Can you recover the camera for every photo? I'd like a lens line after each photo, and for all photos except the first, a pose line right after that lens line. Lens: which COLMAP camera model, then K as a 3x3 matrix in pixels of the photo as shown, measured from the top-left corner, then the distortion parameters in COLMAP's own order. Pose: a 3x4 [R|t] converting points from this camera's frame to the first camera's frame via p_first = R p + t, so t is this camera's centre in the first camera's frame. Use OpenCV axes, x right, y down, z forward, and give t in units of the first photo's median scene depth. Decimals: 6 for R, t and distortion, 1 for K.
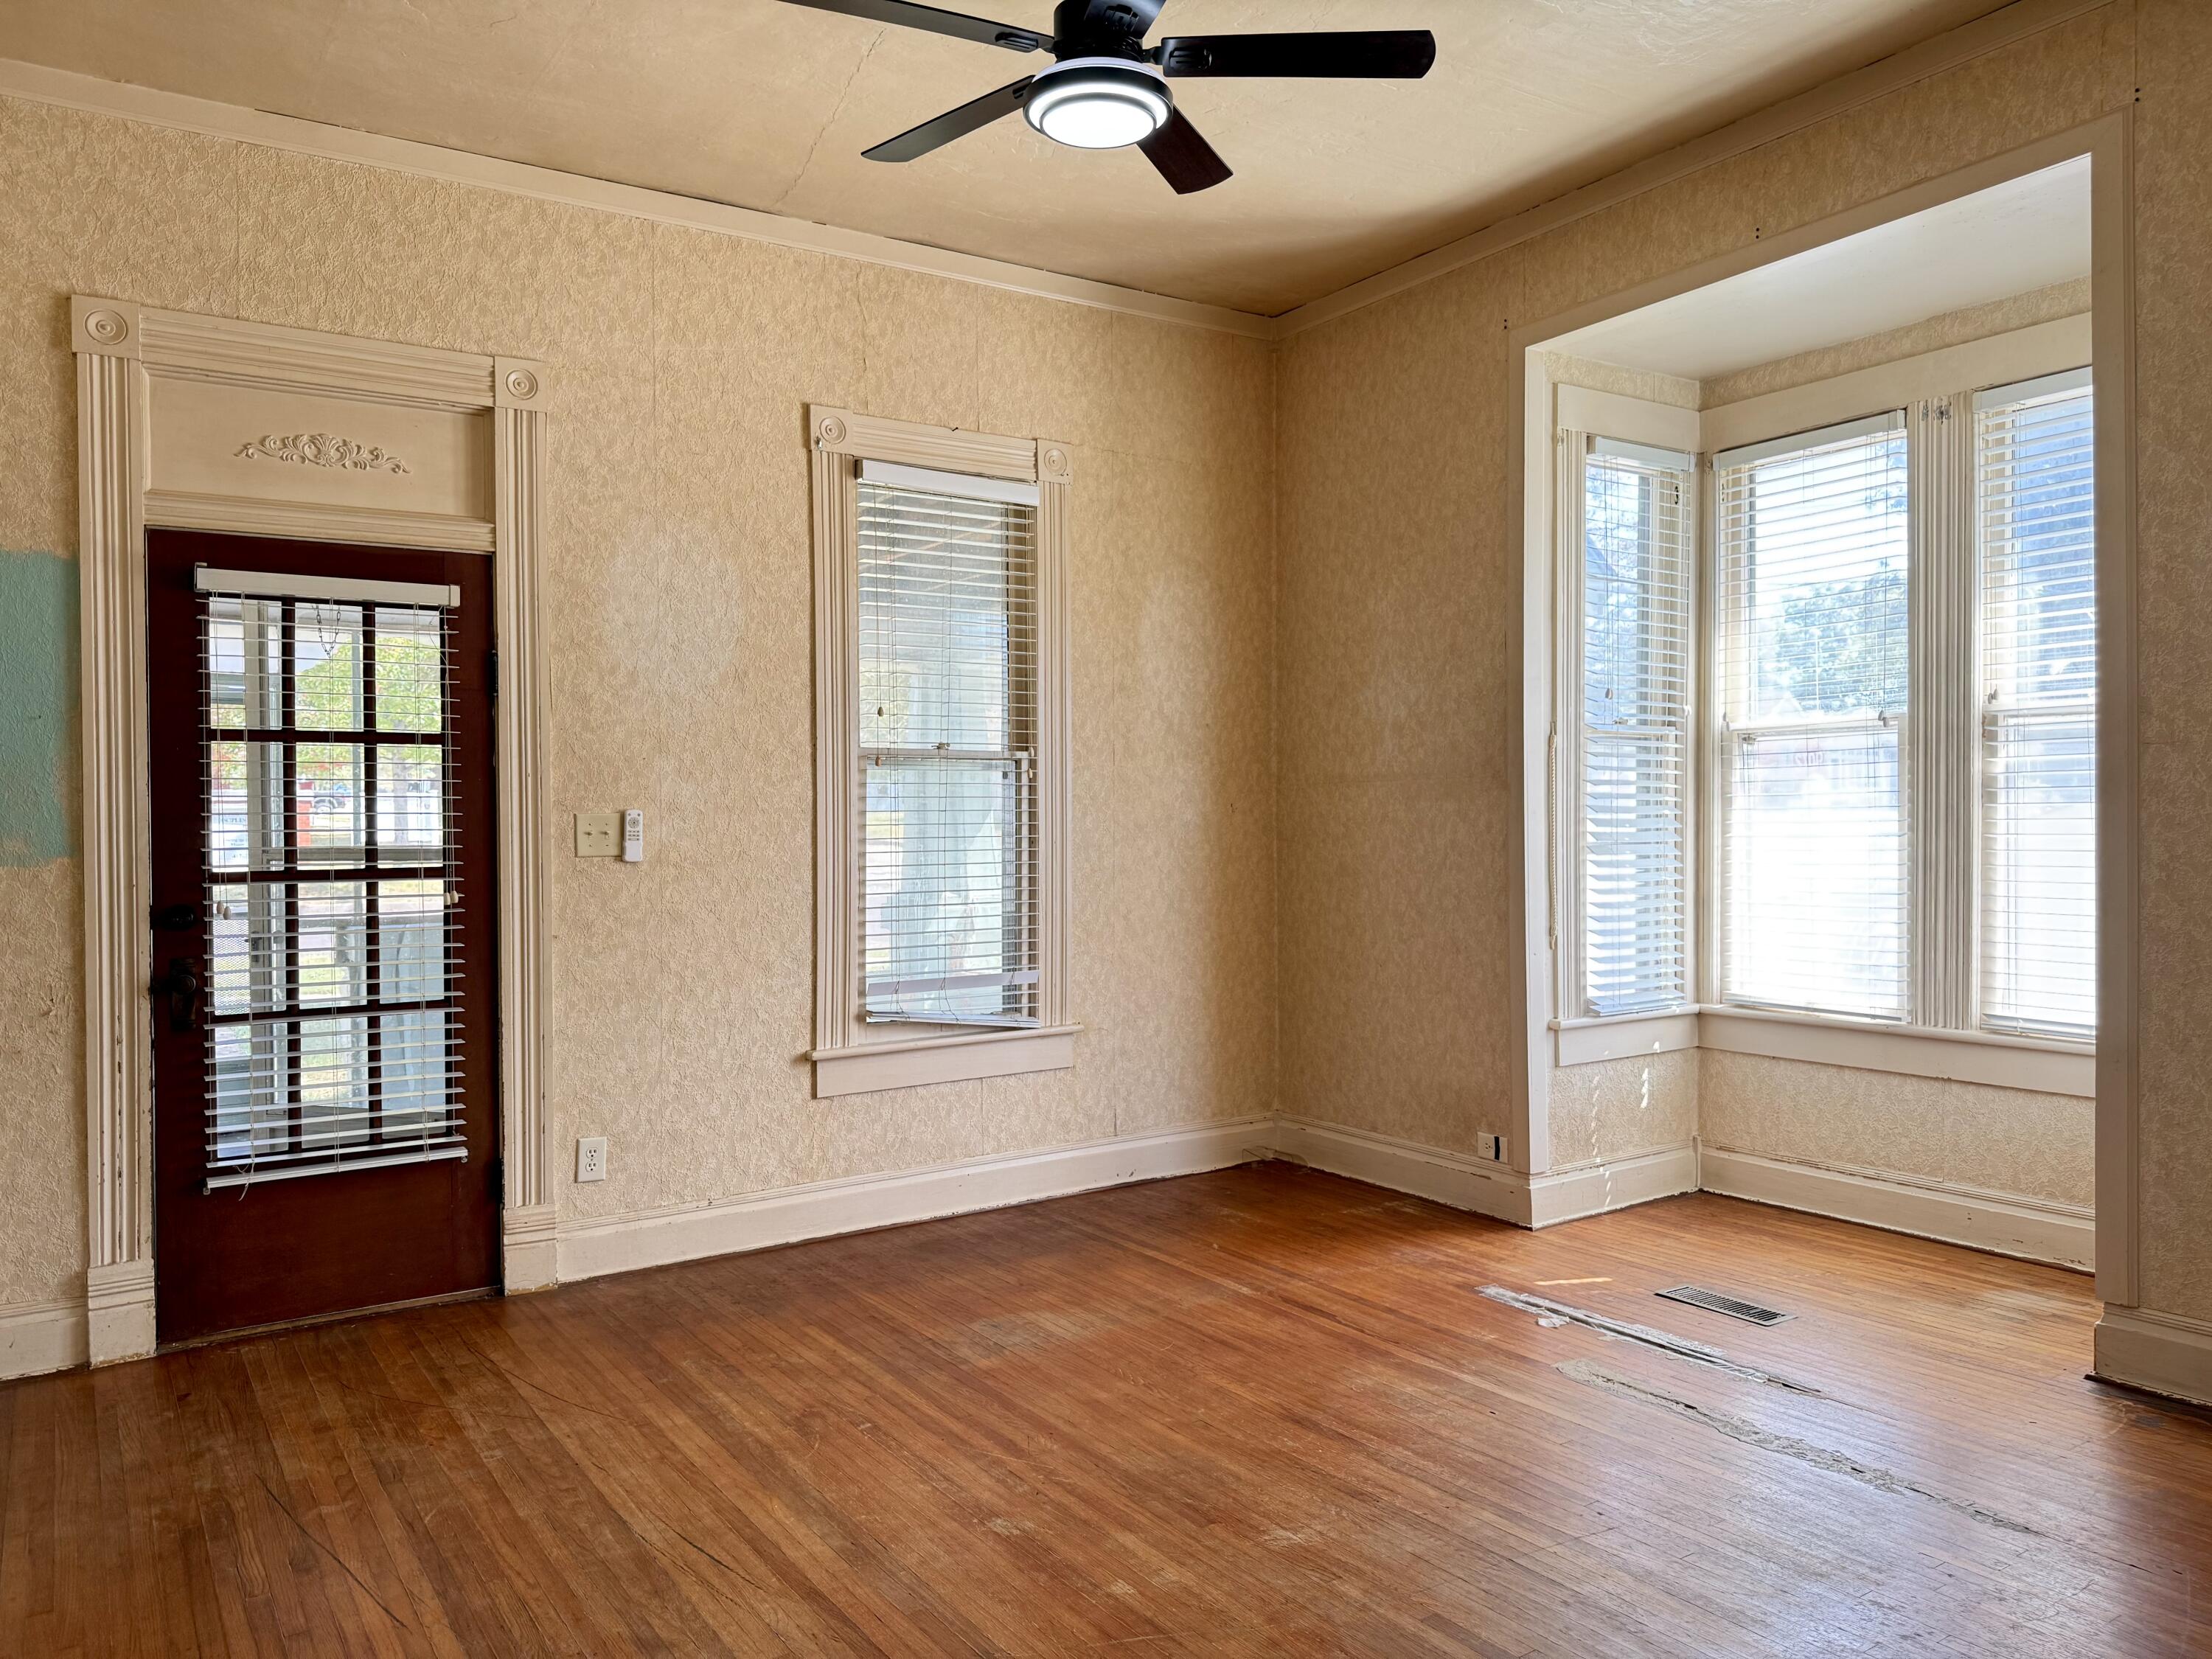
lens RADIAL K [[1532.7, 0, 1110.9], [0, 1532.7, 843.4], [0, 0, 1]] dist [0.090513, -0.087858]
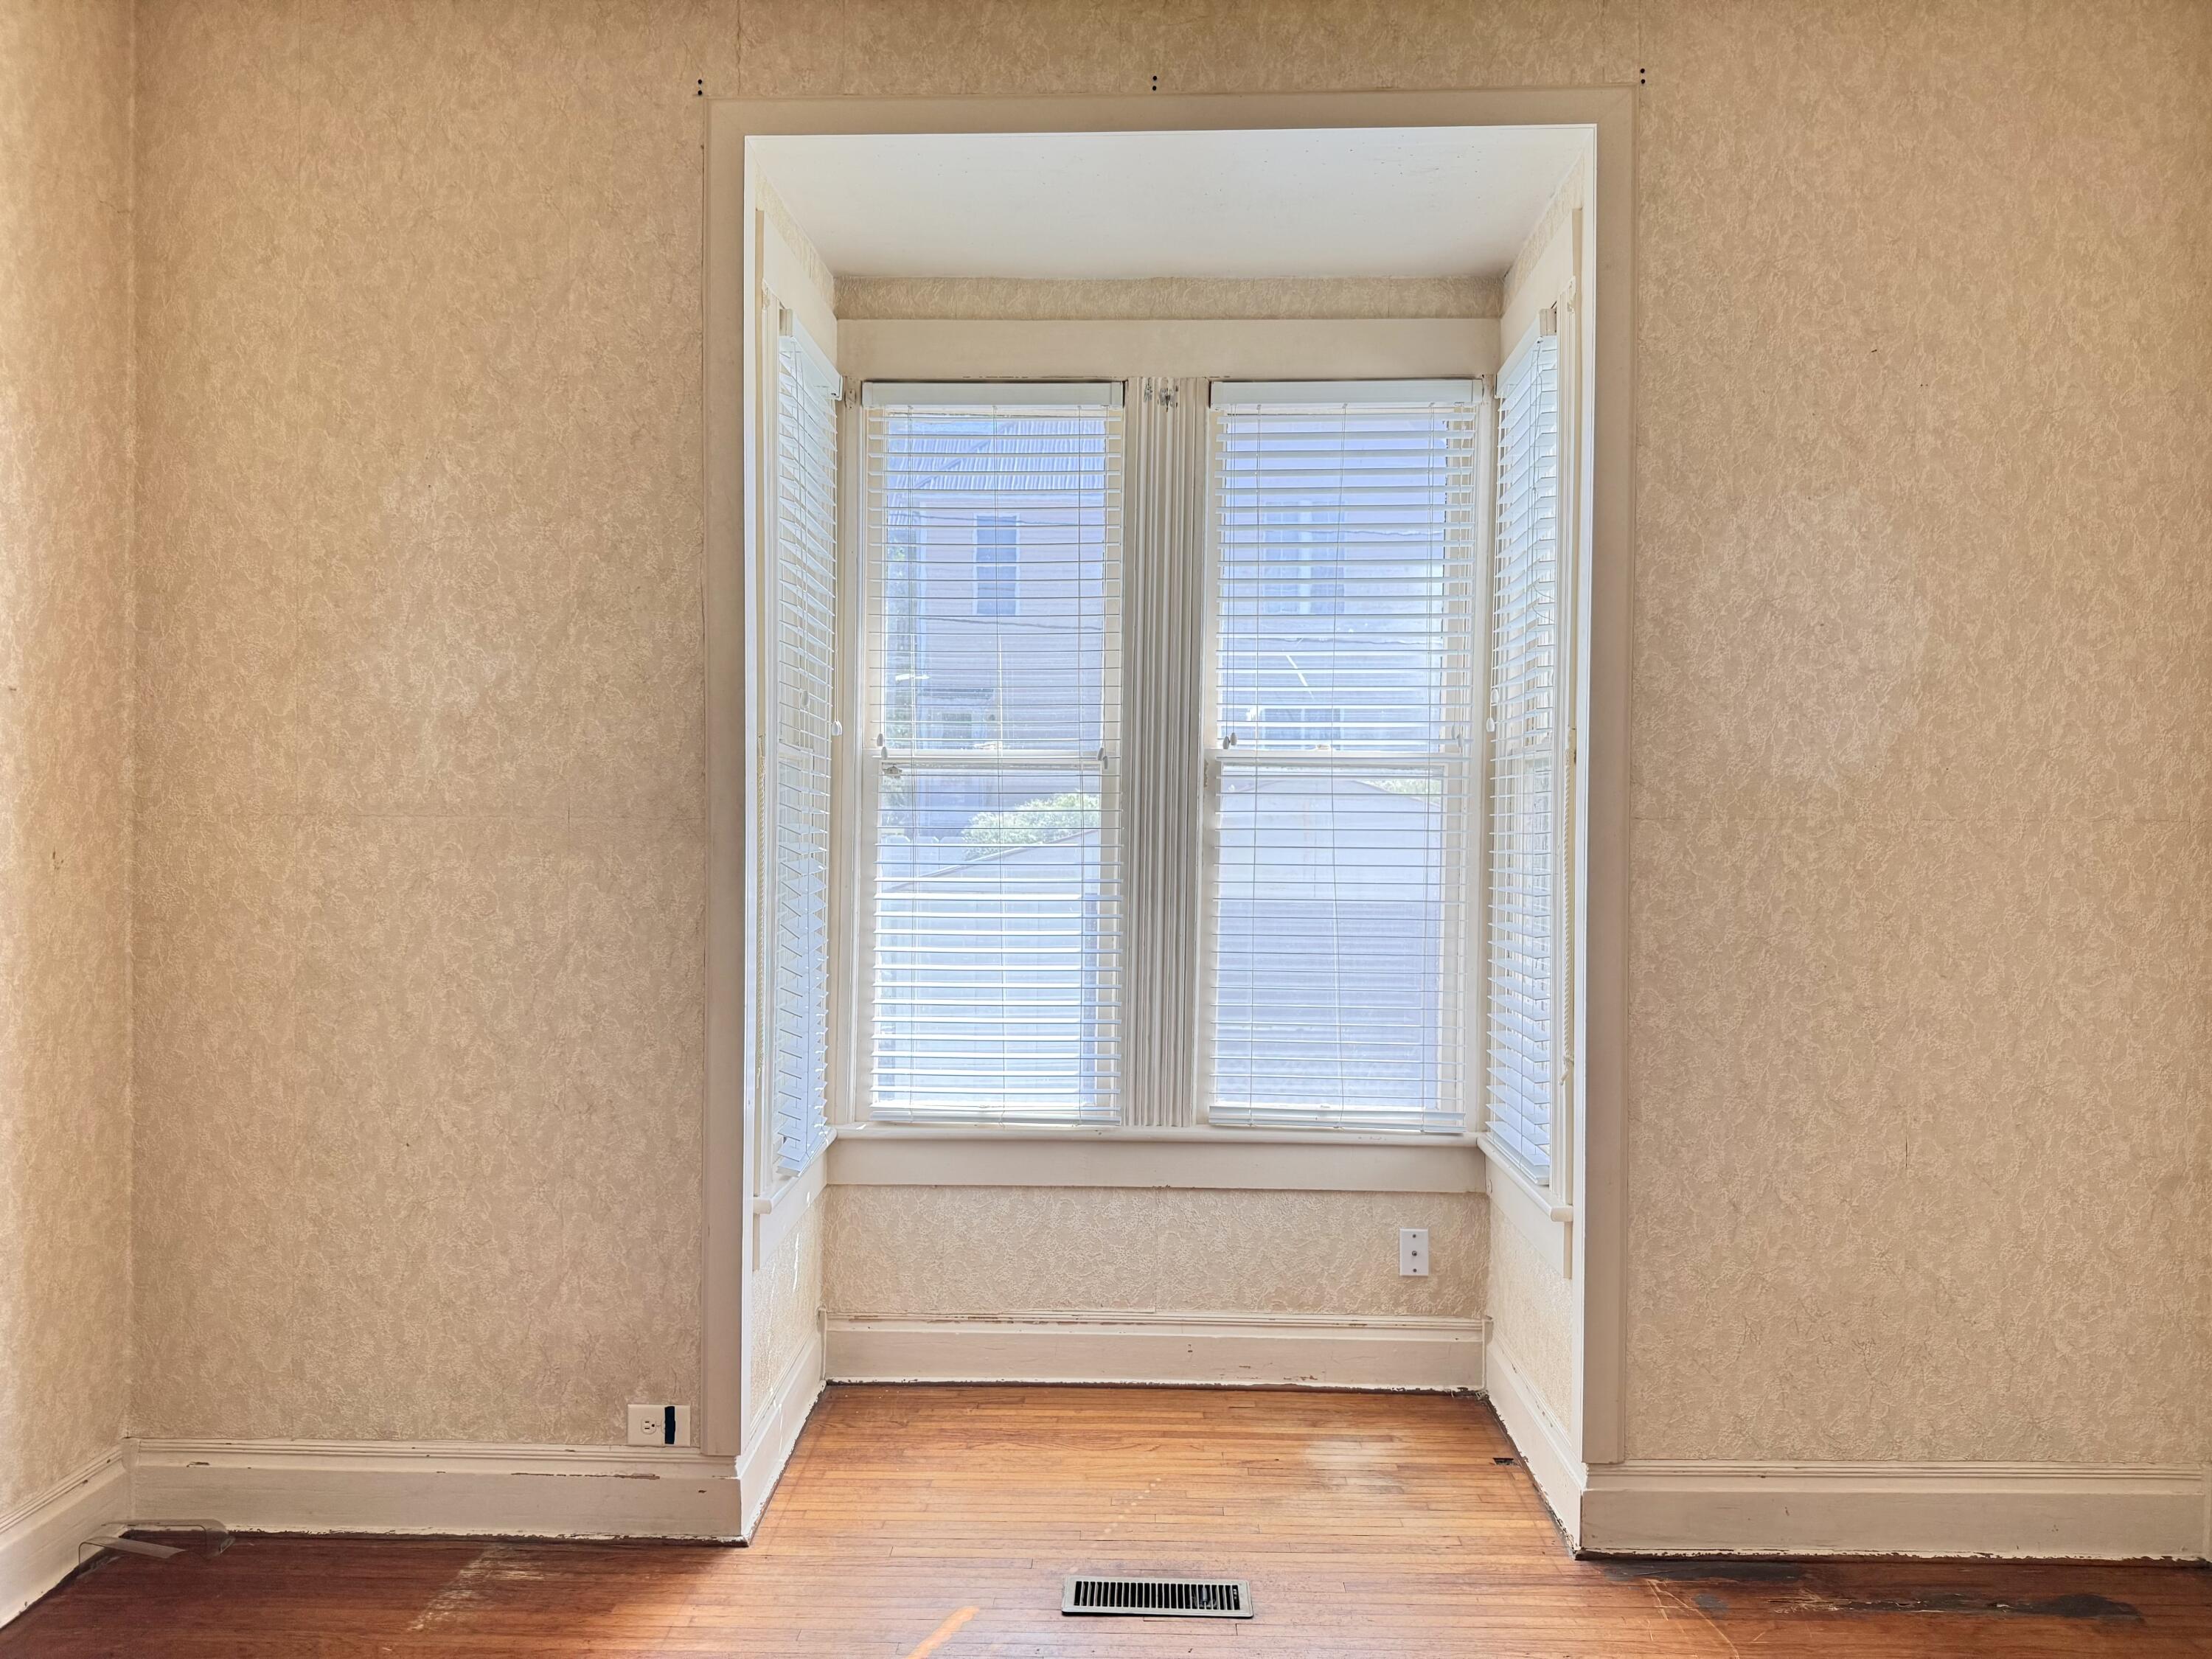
lens RADIAL K [[1557.7, 0, 1096.2], [0, 1557.7, 837.9], [0, 0, 1]] dist [0.133640, -0.246046]
pose [[0.580663, 0.000122, 0.814144, -0.171128], [-0.001212, 0.999999, 0.000715, -0.037941], [-0.814143, -0.001402, 0.580662, 0.523390]]
